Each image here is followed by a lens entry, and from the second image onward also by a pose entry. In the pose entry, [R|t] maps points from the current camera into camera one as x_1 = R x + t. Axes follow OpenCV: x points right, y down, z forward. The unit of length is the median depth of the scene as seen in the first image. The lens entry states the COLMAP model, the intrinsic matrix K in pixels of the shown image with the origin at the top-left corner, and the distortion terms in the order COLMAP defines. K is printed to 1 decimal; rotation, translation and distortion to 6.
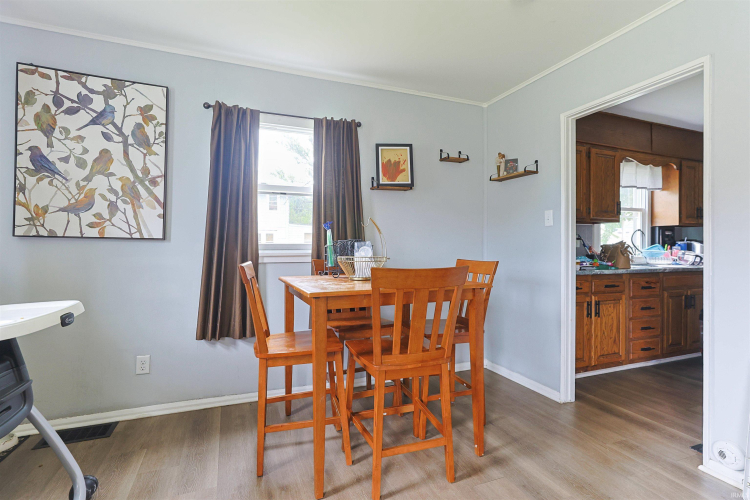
lens RADIAL K [[361.6, 0, 377.7], [0, 361.6, 242.5], [0, 0, 1]] dist [-0.017760, 0.010984]
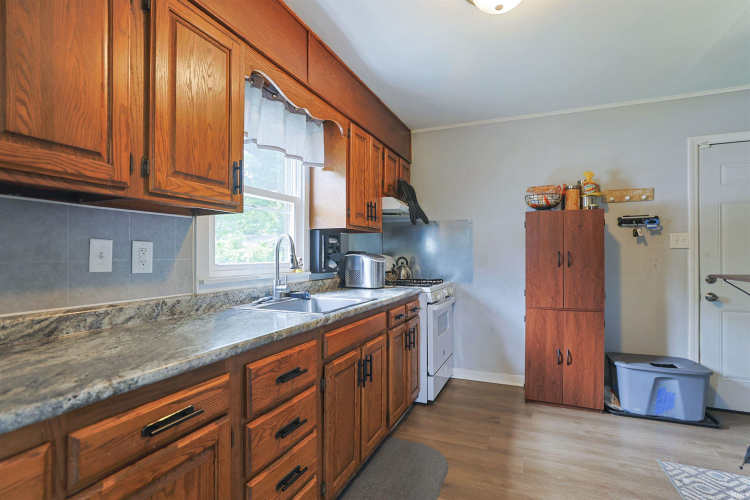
lens RADIAL K [[361.6, 0, 372.0], [0, 361.6, 251.0], [0, 0, 1]] dist [-0.017760, 0.010984]
pose [[0.707342, 0.000309, 0.706871, 0.702839], [0.000766, 0.999999, -0.001203, -0.014301], [-0.706871, 0.001393, 0.707341, 0.862458]]
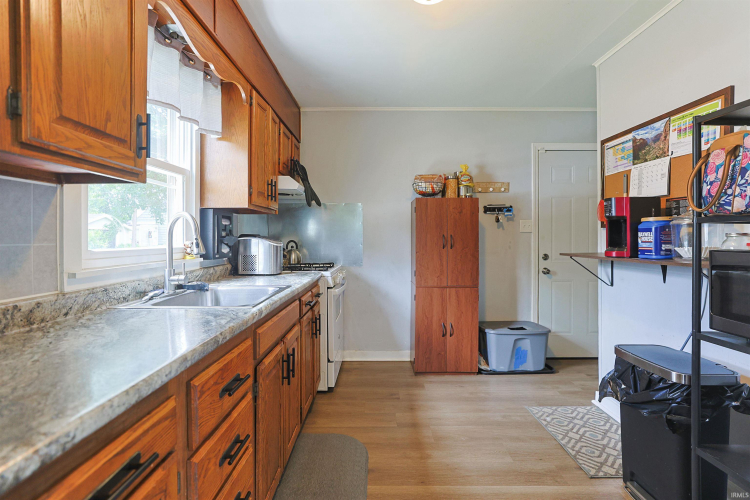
lens RADIAL K [[361.6, 0, 367.5], [0, 361.6, 237.3], [0, 0, 1]] dist [-0.017760, 0.010984]
pose [[0.385472, -0.005055, 0.922706, 0.658432], [-0.000960, 0.999982, 0.005879, -0.012265], [-0.922719, -0.003152, 0.385460, 1.005543]]
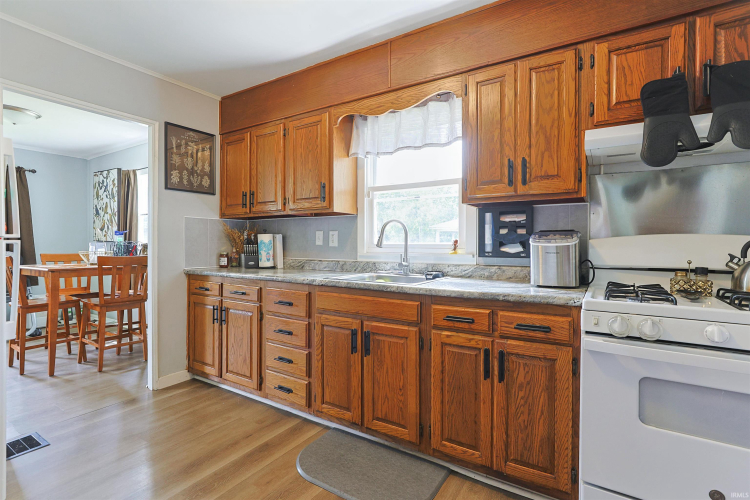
lens RADIAL K [[361.6, 0, 375.8], [0, 361.6, 246.7], [0, 0, 1]] dist [-0.017760, 0.010984]
pose [[0.583580, 0.003065, -0.812050, 1.887538], [0.006237, 0.999946, 0.008256, 0.011955], [0.812032, -0.009883, 0.583529, 0.958531]]
